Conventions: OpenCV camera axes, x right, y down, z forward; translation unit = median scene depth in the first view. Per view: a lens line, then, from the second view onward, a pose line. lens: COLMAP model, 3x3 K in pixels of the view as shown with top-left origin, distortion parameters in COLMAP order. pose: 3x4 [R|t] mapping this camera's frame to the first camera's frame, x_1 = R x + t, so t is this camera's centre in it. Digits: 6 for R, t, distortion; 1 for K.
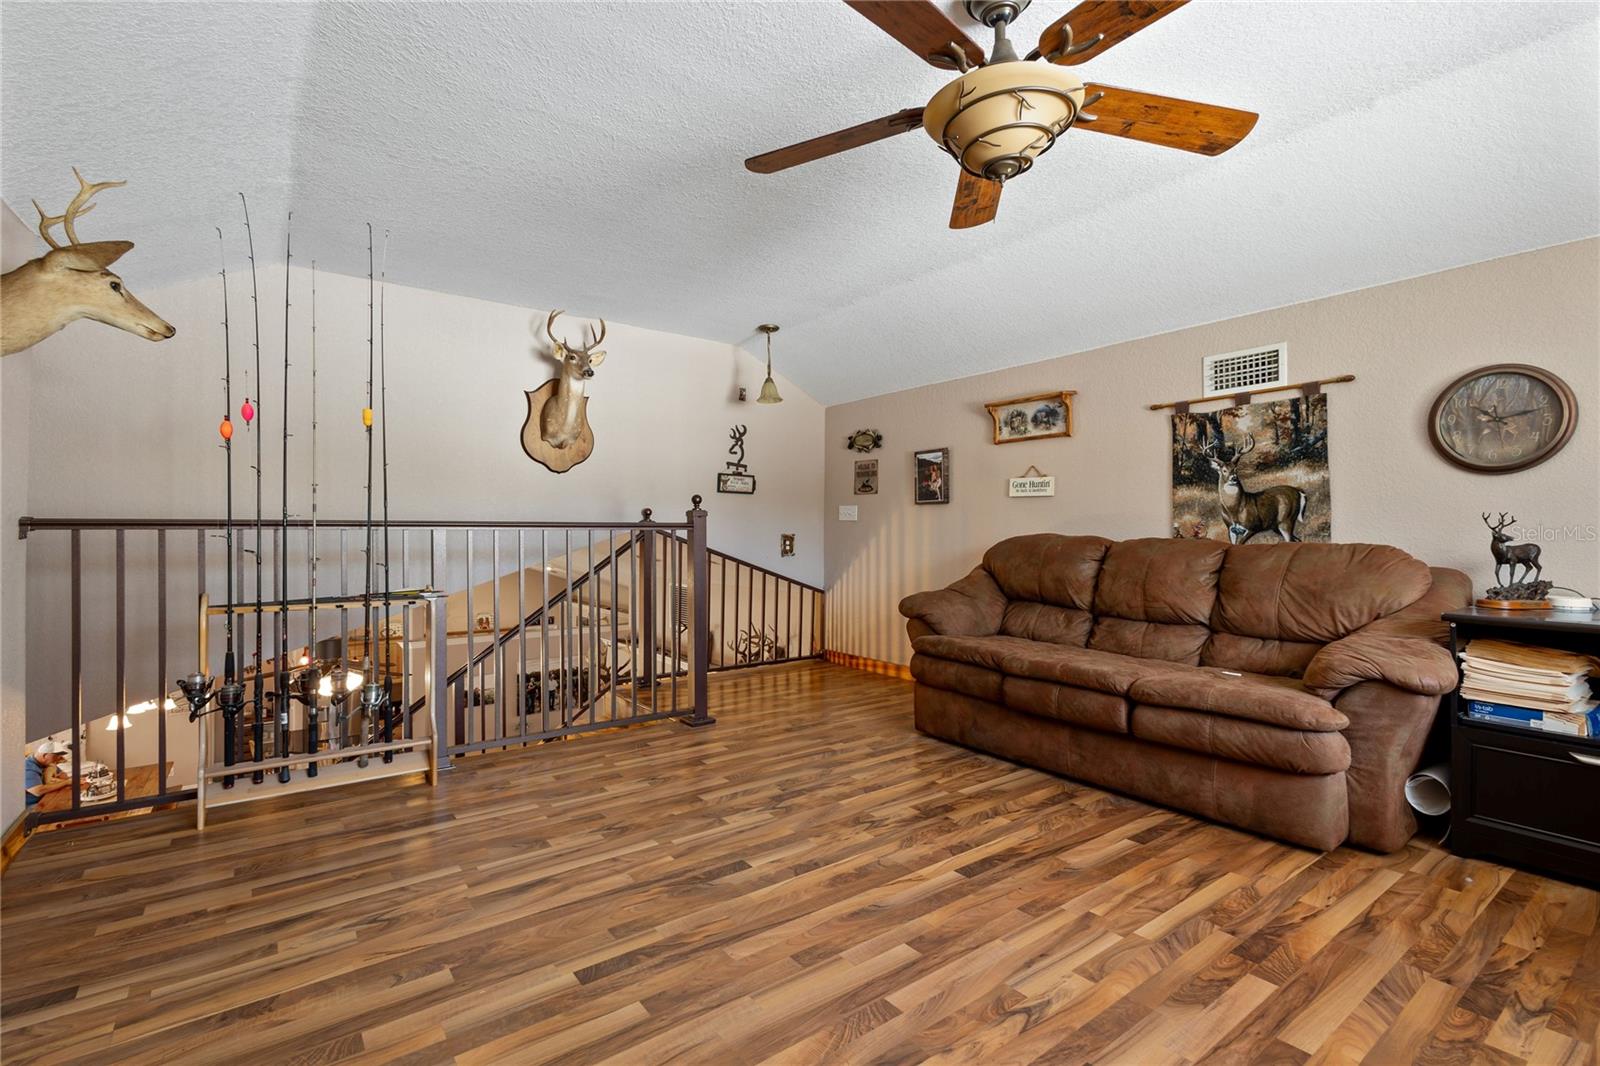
lens RADIAL K [[741.0, 0, 804.2], [0, 741.0, 535.0], [0, 0, 1]] dist [0.015464, -0.002678]
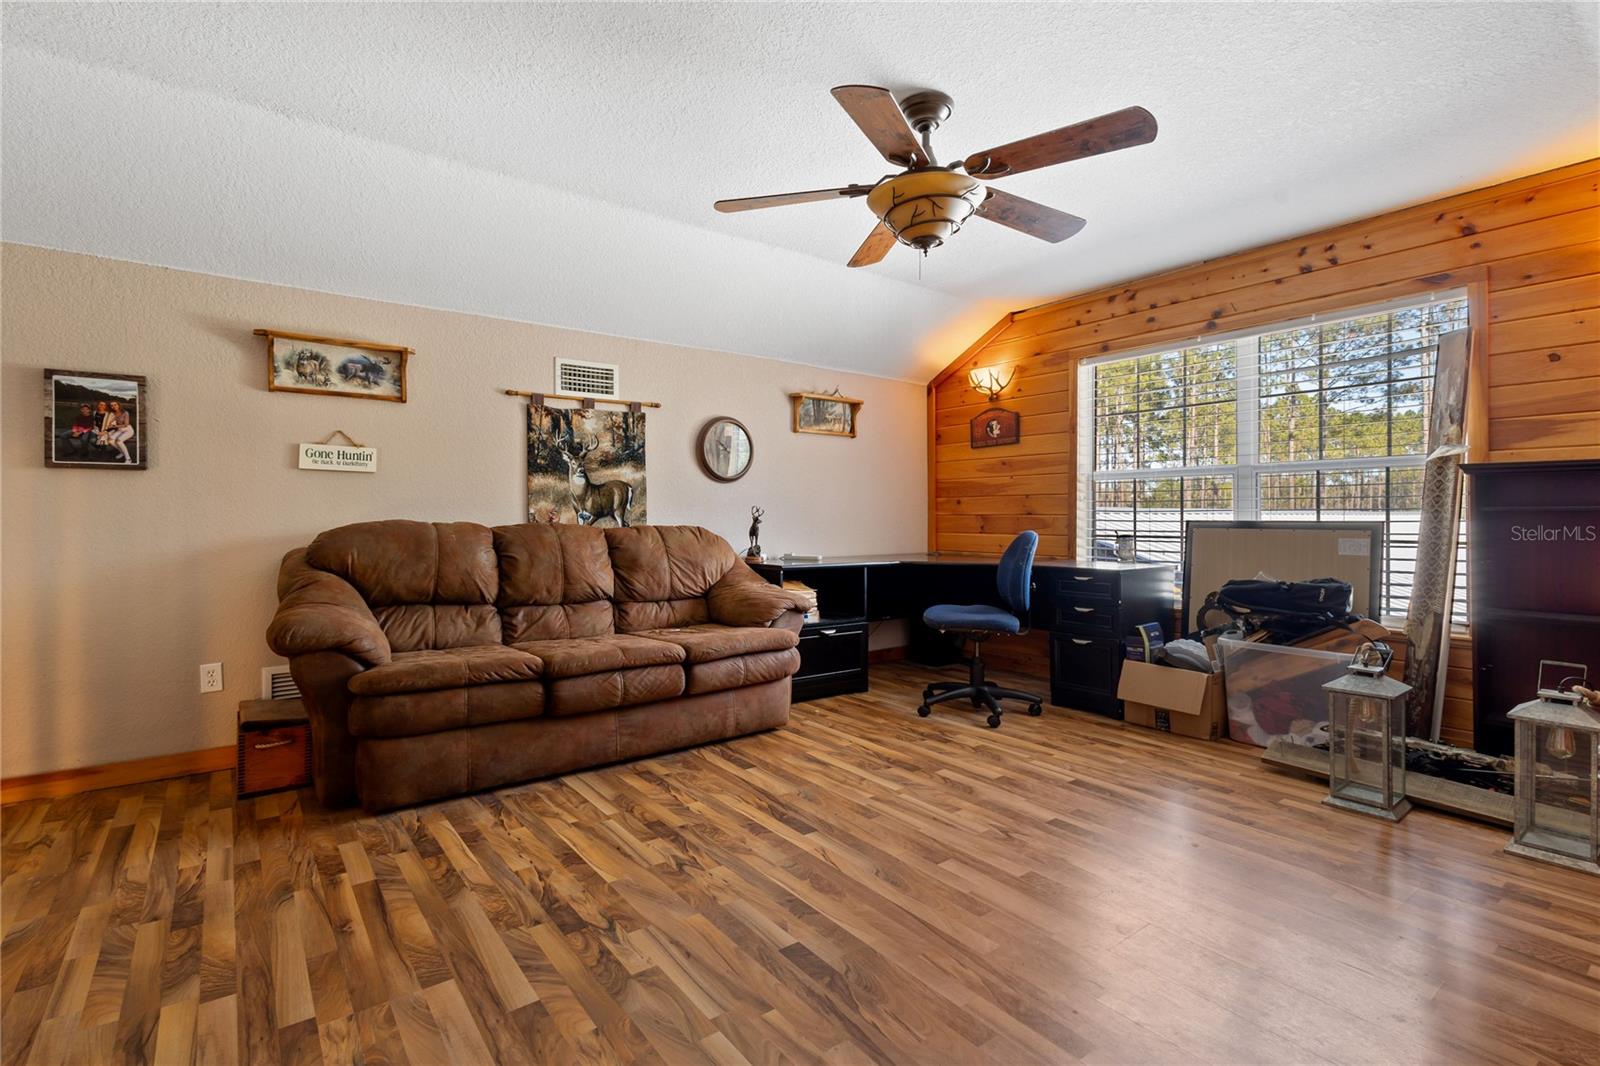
lens RADIAL K [[741.0, 0, 803.8], [0, 741.0, 522.0], [0, 0, 1]] dist [0.015464, -0.002678]
pose [[0.002541, -0.005965, 0.999979, -0.616933], [0.005282, 0.999968, 0.005951, -0.002503], [-0.999983, 0.005267, 0.002573, 0.712982]]
